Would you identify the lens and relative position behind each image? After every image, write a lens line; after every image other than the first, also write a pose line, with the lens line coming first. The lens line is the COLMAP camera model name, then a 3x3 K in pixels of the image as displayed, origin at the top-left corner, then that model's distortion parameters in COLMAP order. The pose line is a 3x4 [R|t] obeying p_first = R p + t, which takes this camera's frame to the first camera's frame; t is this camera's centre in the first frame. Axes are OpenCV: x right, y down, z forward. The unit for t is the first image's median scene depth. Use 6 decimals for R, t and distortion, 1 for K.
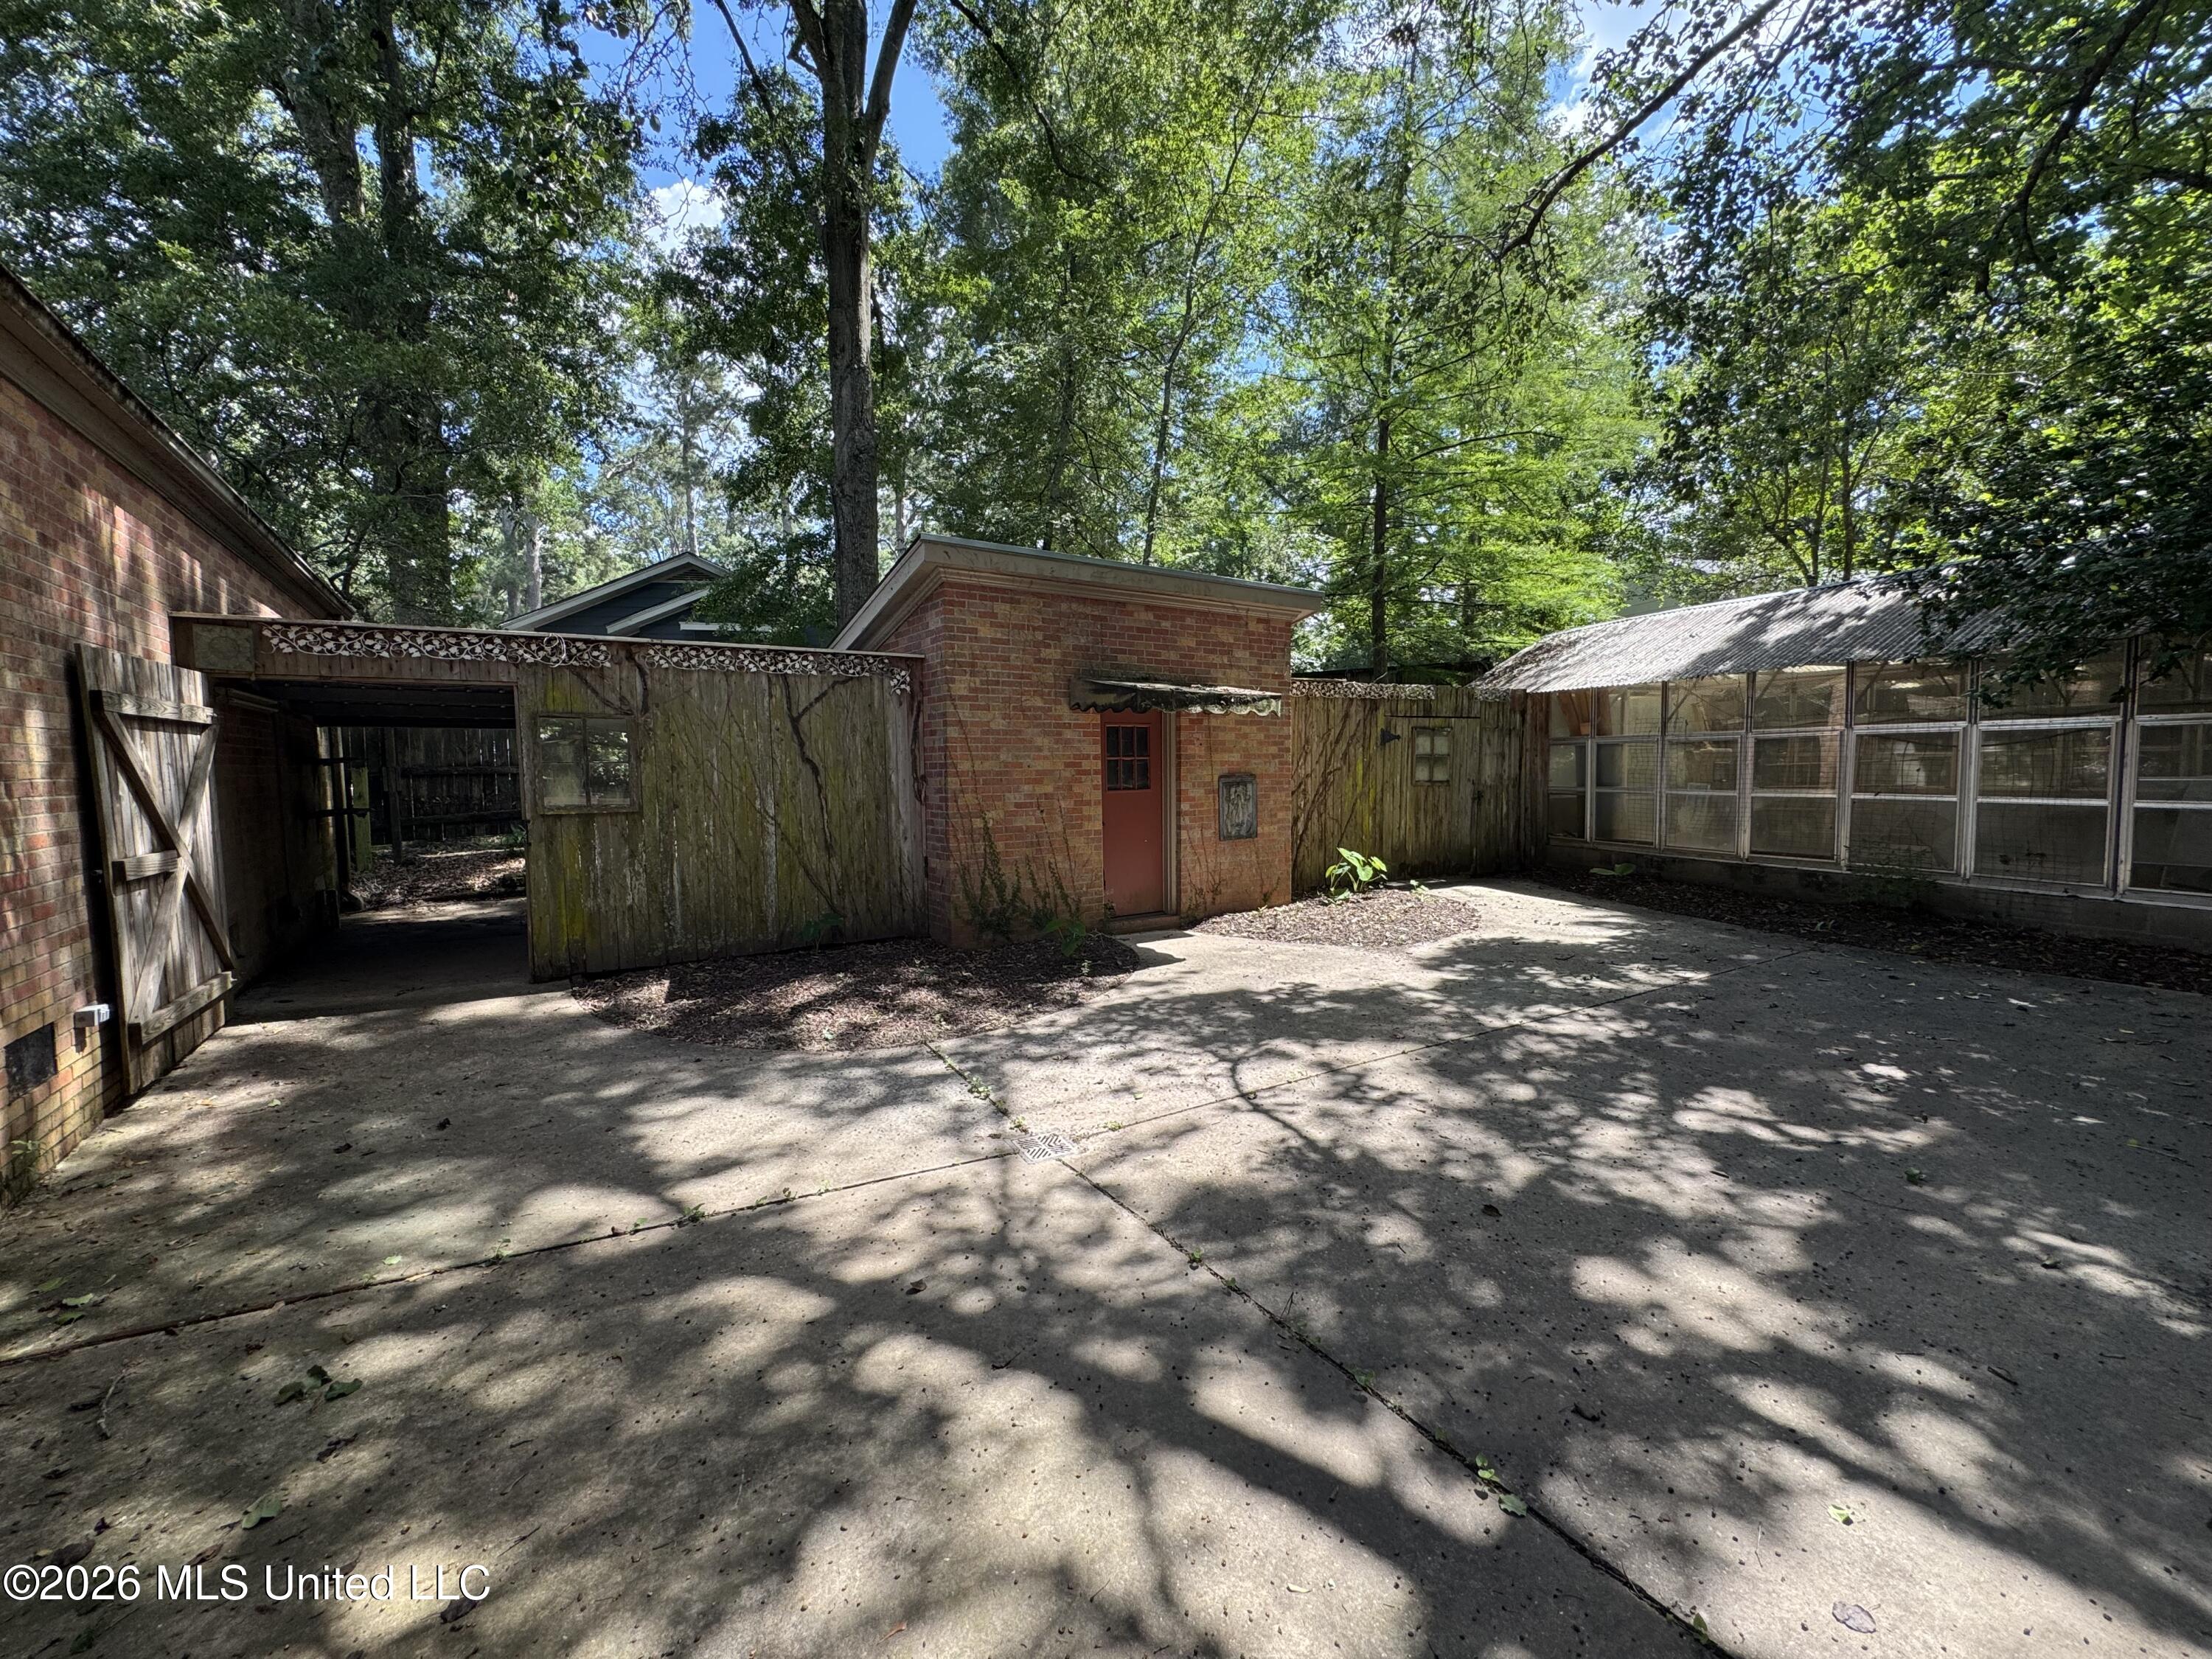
lens RADIAL K [[883.3, 0, 1103.4], [0, 883.3, 828.9], [0, 0, 1]] dist [-0.002976, 0.000645]
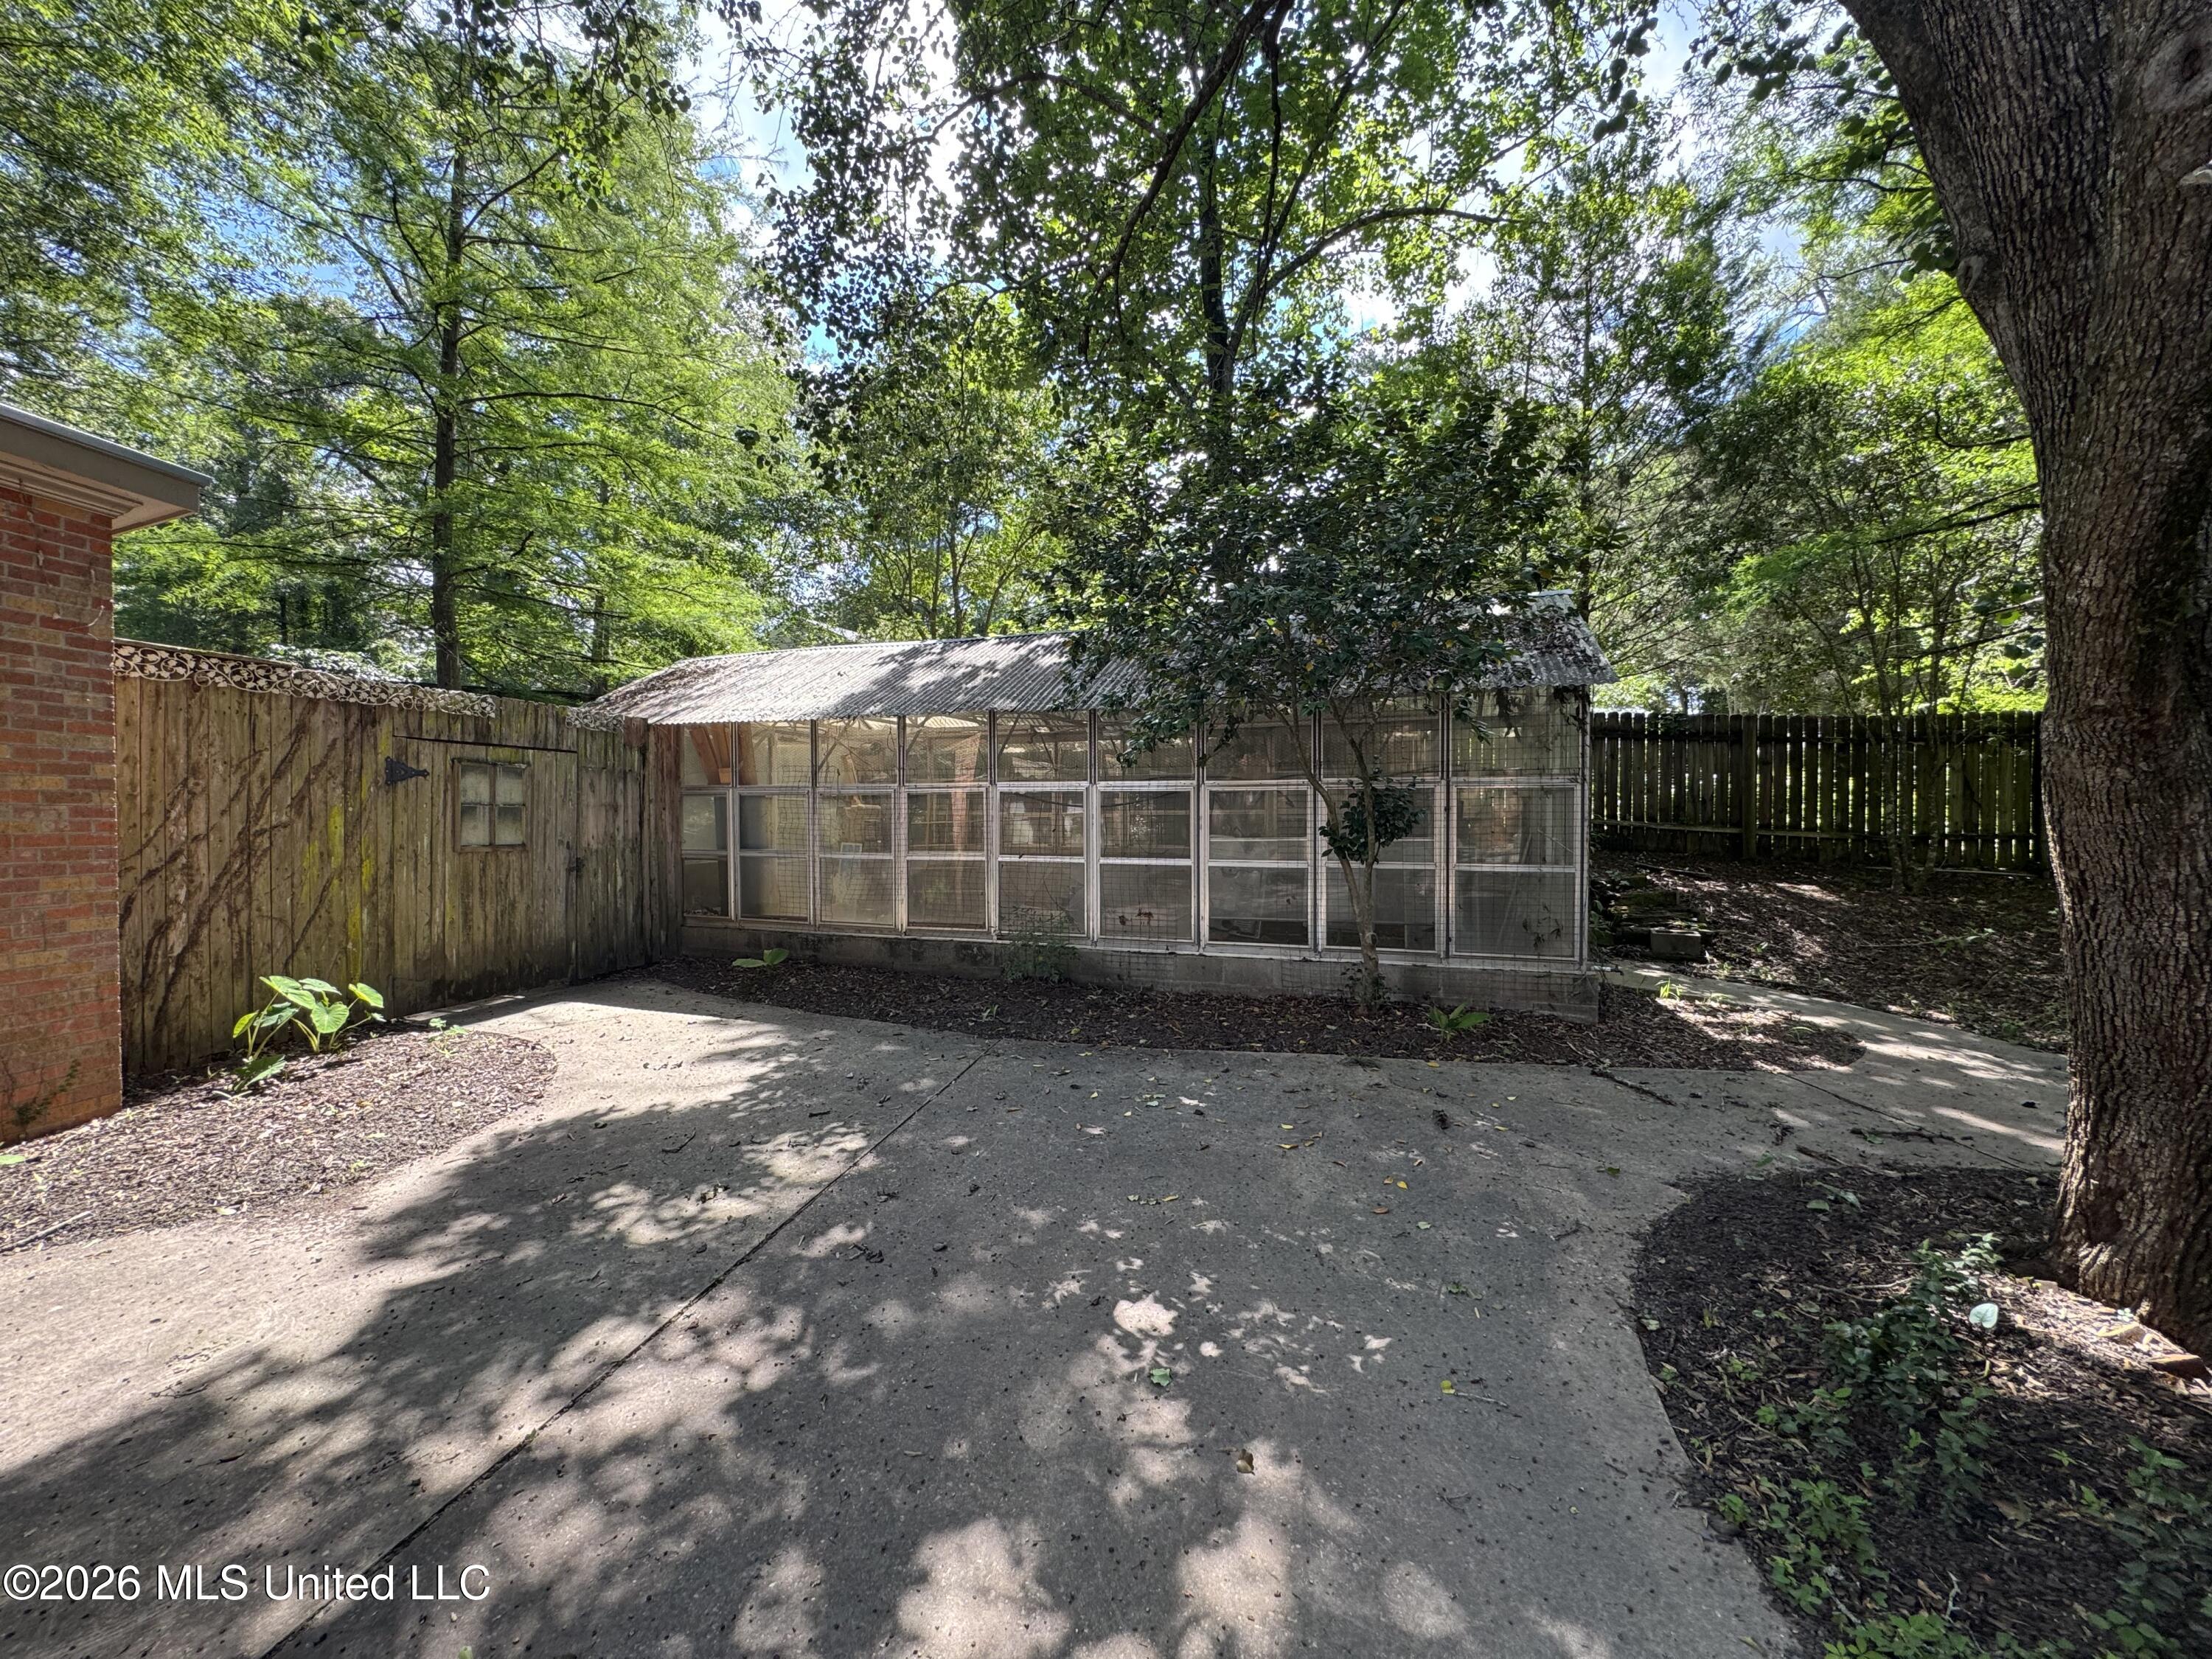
lens RADIAL K [[883.3, 0, 1103.4], [0, 883.3, 828.9], [0, 0, 1]] dist [-0.002976, 0.000645]
pose [[0.638487, 0.002171, 0.769630, 0.207562], [0.046445, 0.998065, -0.041346, -0.024097], [-0.768230, 0.062144, 0.637151, 0.323040]]
